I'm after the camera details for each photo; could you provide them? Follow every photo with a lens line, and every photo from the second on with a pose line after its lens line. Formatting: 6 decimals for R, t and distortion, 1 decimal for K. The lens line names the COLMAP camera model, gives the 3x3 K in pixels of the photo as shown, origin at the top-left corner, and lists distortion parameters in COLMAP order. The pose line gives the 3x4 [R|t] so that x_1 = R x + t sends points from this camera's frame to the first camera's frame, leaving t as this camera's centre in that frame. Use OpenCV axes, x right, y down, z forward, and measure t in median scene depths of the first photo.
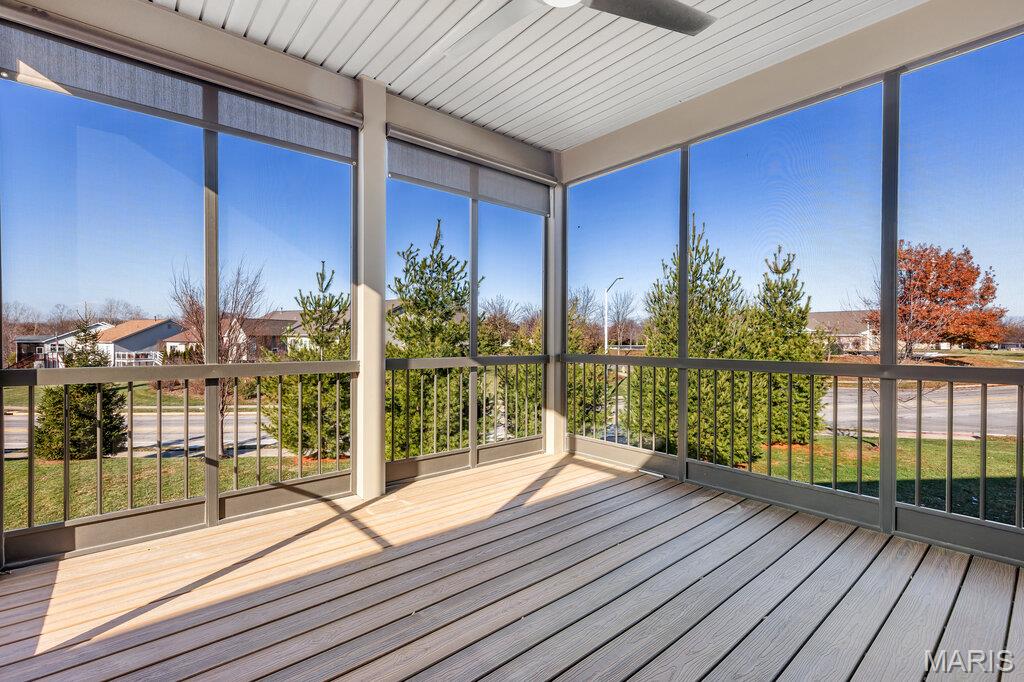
lens RADIAL K [[453.8, 0, 521.5], [0, 453.8, 333.1], [0, 0, 1]] dist [0.007502, 0.001459]
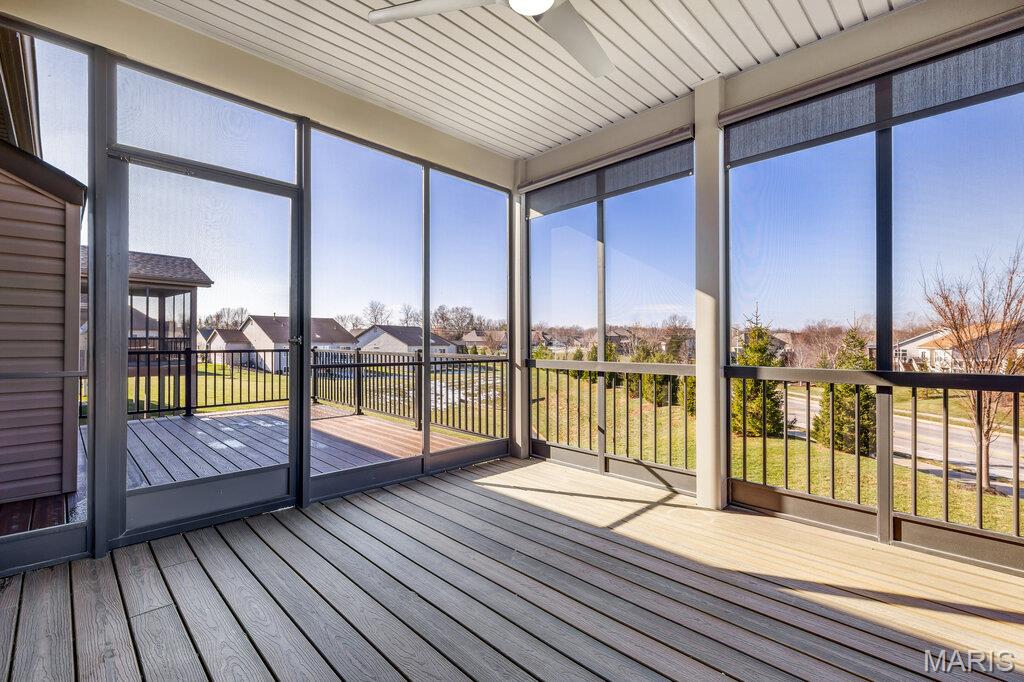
lens RADIAL K [[453.8, 0, 521.9], [0, 453.8, 348.4], [0, 0, 1]] dist [0.007502, 0.001459]
pose [[0.089712, 0.006654, -0.995946, 0.676161], [0.011389, 0.999905, 0.007706, 0.007493], [0.995903, -0.012034, 0.089628, 0.570439]]
